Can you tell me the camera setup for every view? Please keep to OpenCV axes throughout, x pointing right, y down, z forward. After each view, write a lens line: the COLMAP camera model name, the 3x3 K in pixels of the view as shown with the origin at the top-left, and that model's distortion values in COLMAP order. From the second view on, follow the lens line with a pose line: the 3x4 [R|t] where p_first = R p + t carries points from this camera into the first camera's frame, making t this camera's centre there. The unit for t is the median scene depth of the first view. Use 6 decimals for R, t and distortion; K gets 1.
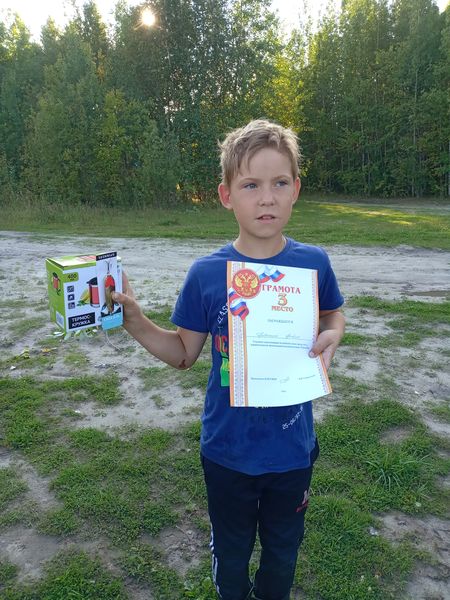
lens RADIAL K [[456.0, 0, 225.6], [0, 456.0, 298.9], [0, 0, 1]] dist [0.009440, 0.007897]
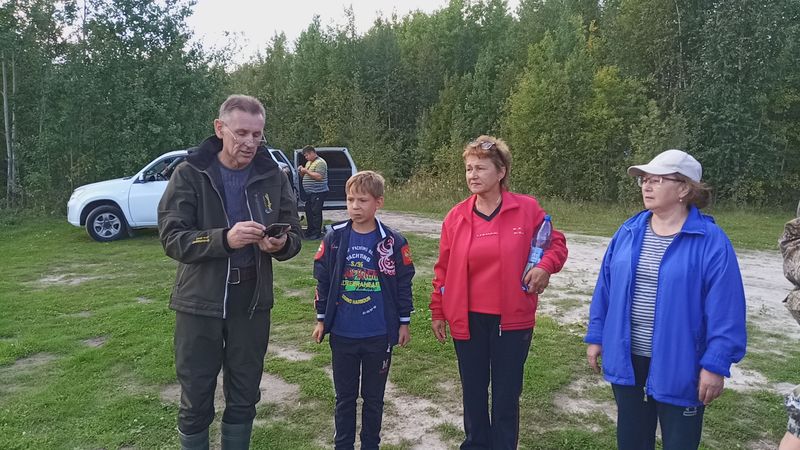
lens RADIAL K [[599.0, 0, 400.0], [0, 599.0, 226.9], [0, 0, 1]] dist [0.003833, 0.000726]
pose [[0.871321, 0.084549, -0.483376, -0.126594], [-0.157542, 0.981098, -0.112374, 0.134079], [0.464738, 0.174065, 0.868171, -0.646824]]
